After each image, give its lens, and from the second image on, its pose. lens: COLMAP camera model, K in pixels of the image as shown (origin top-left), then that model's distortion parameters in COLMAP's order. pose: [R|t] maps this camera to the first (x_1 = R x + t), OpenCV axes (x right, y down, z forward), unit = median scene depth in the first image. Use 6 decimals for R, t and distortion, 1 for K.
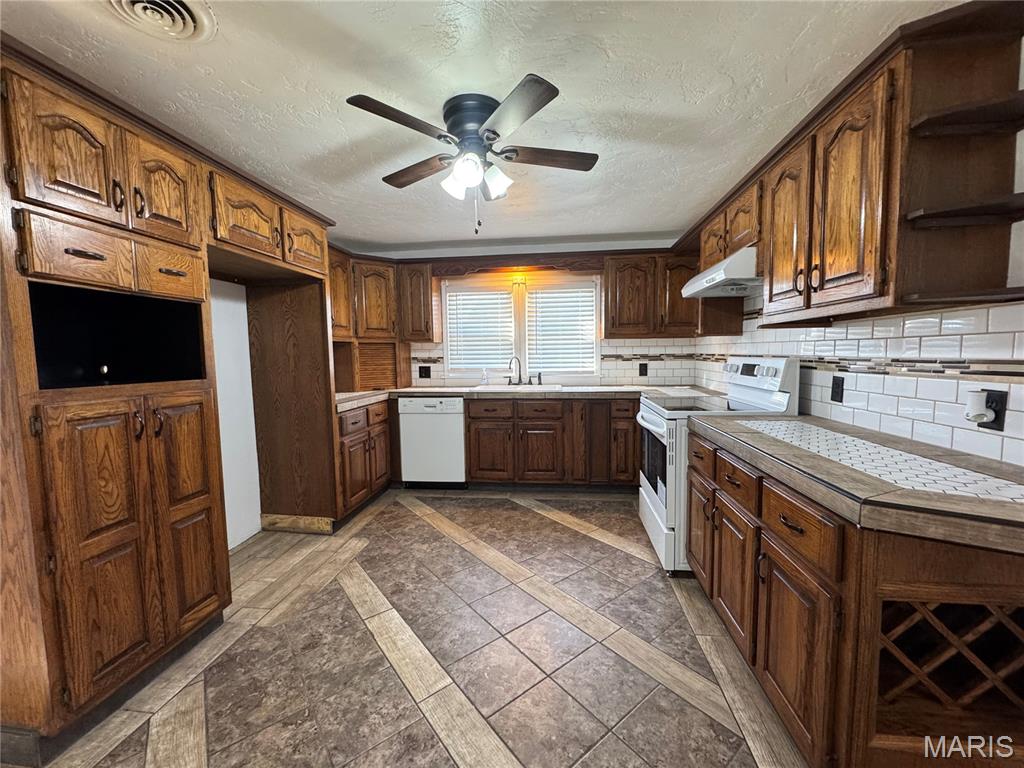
lens RADIAL K [[408.2, 0, 511.6], [0, 408.2, 384.5], [0, 0, 1]] dist [-0.002828, 0.000091]
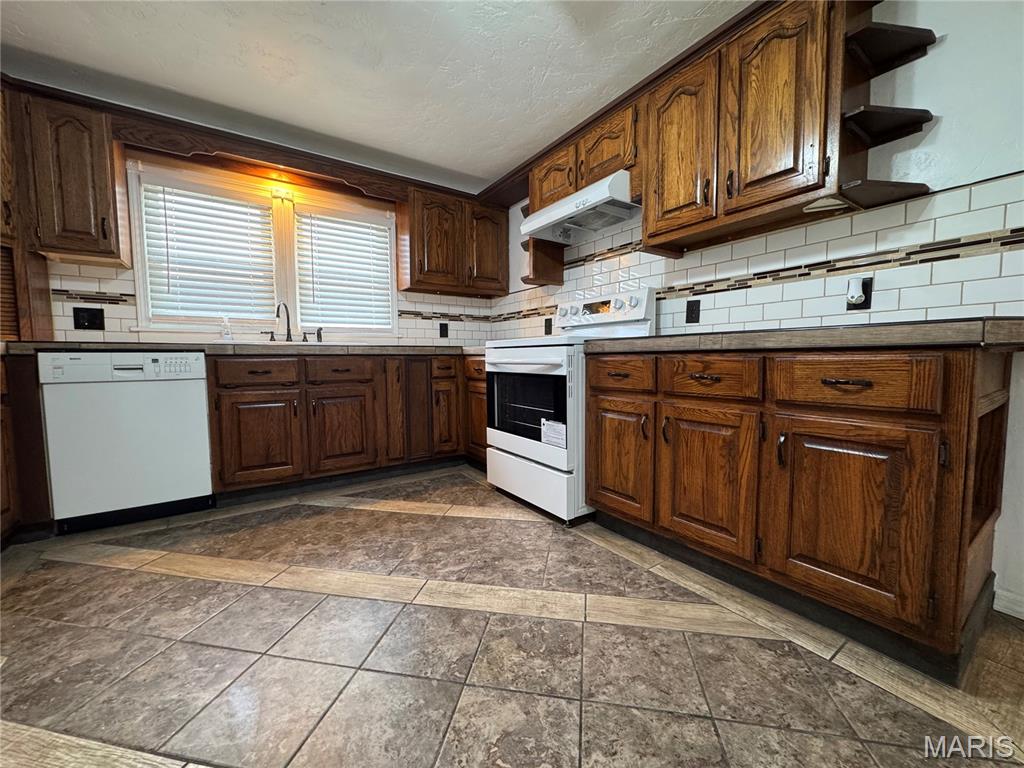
lens RADIAL K [[405.9, 0, 512.0], [0, 405.9, 384.0], [0, 0, 1]] dist [-0.001616, -0.000017]
pose [[0.753947, -0.033887, 0.656061, -0.219170], [0.047989, 0.998842, -0.003556, 0.131173], [-0.655180, 0.034164, 0.754700, 0.335678]]
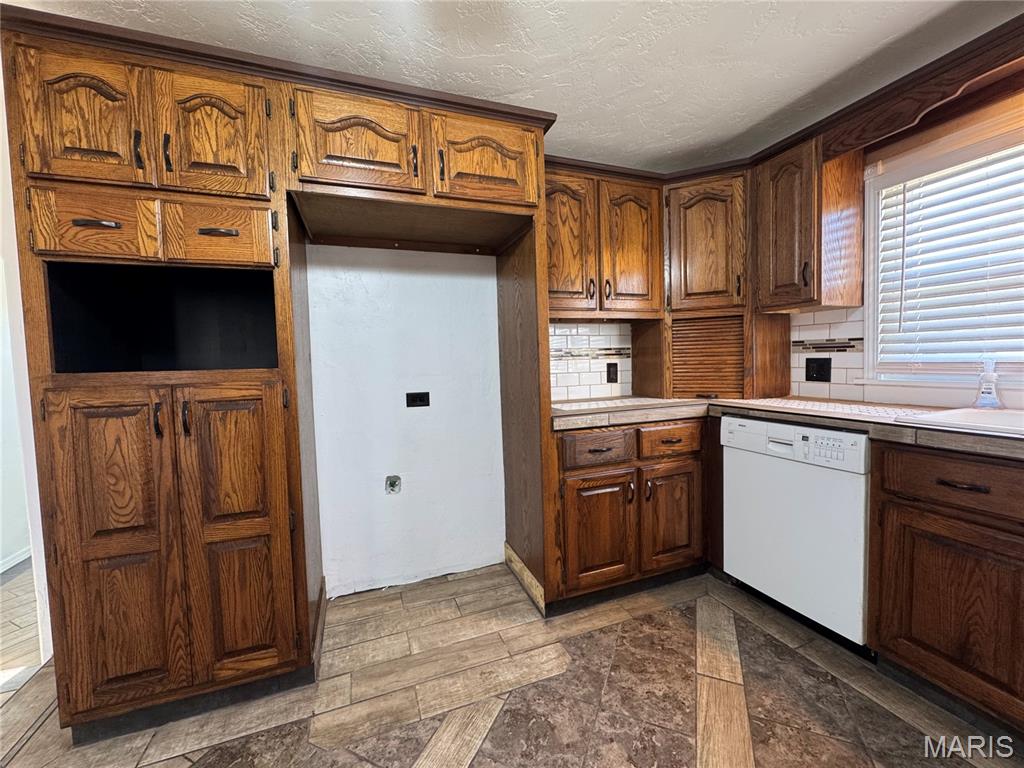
lens RADIAL K [[408.2, 0, 511.6], [0, 408.2, 384.5], [0, 0, 1]] dist [-0.002828, 0.000091]
pose [[0.460499, 0.051365, -0.886173, 0.087941], [-0.045363, 0.998382, 0.034296, -0.018670], [0.886500, 0.024406, 0.462084, 0.663952]]
